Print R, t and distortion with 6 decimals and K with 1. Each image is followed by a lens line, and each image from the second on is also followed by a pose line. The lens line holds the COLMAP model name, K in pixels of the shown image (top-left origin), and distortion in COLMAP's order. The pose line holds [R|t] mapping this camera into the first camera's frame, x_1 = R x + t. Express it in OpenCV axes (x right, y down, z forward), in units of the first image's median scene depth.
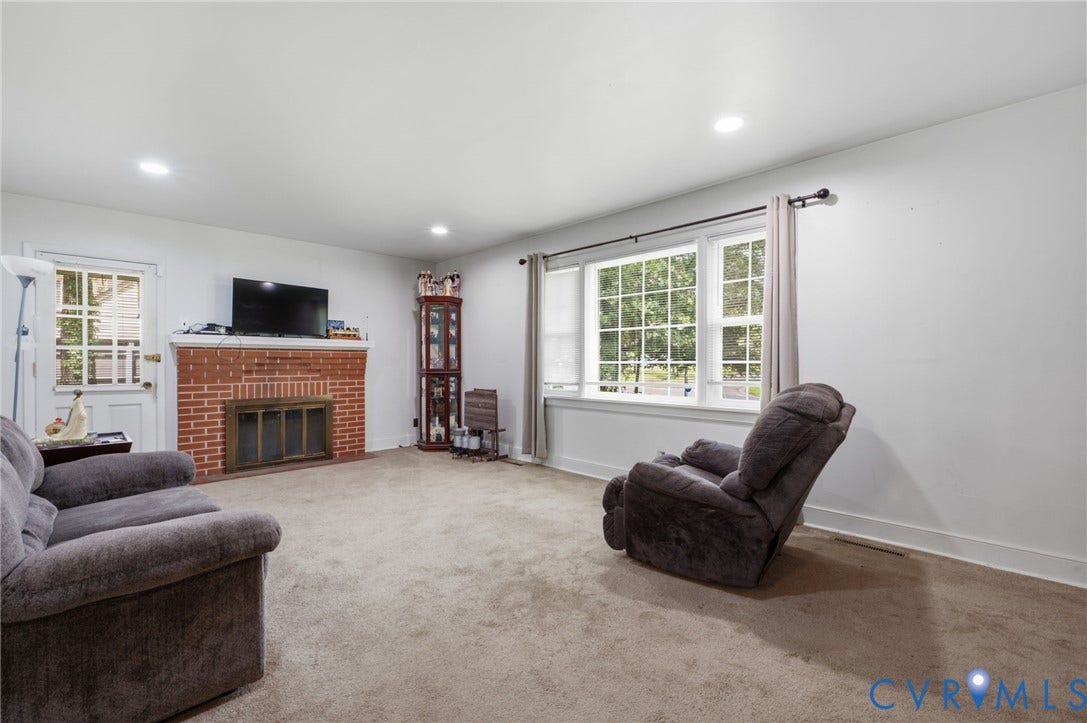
lens RADIAL K [[470.3, 0, 543.5], [0, 470.3, 361.5], [0, 0, 1]] dist [0.000669, 0.000018]
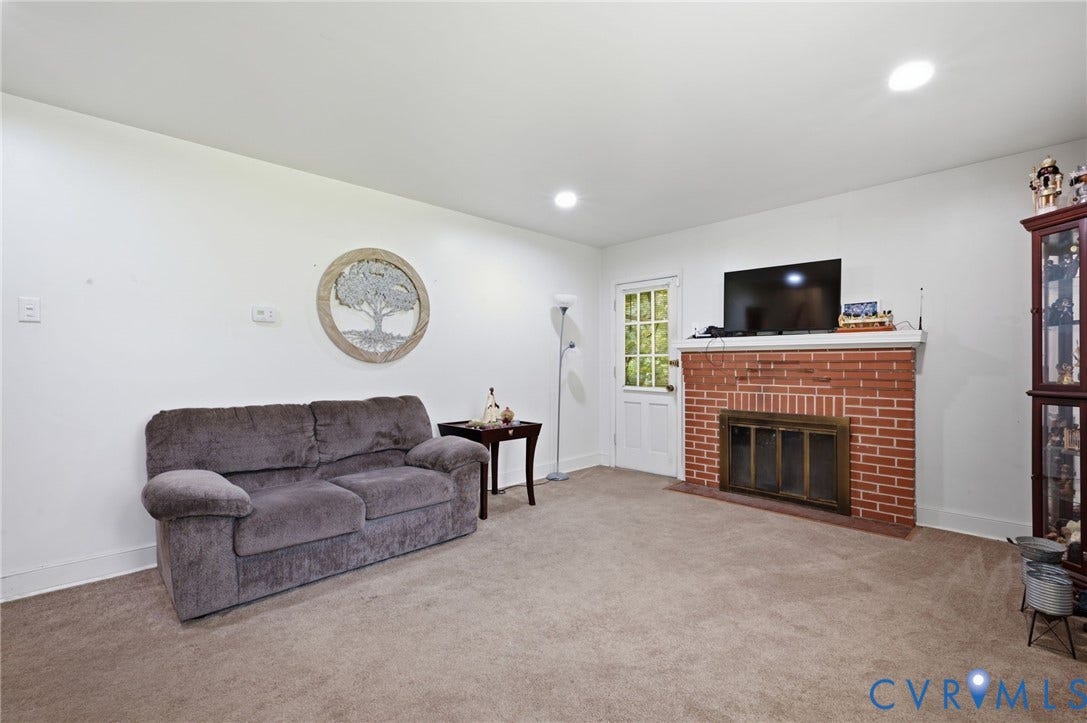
lens RADIAL K [[470.3, 0, 543.5], [0, 470.3, 361.5], [0, 0, 1]] dist [0.000669, 0.000018]
pose [[0.015993, -0.005677, -0.999856, 0.214670], [0.003534, 0.999978, -0.005621, -0.005453], [0.999866, -0.003444, 0.016013, 0.612998]]
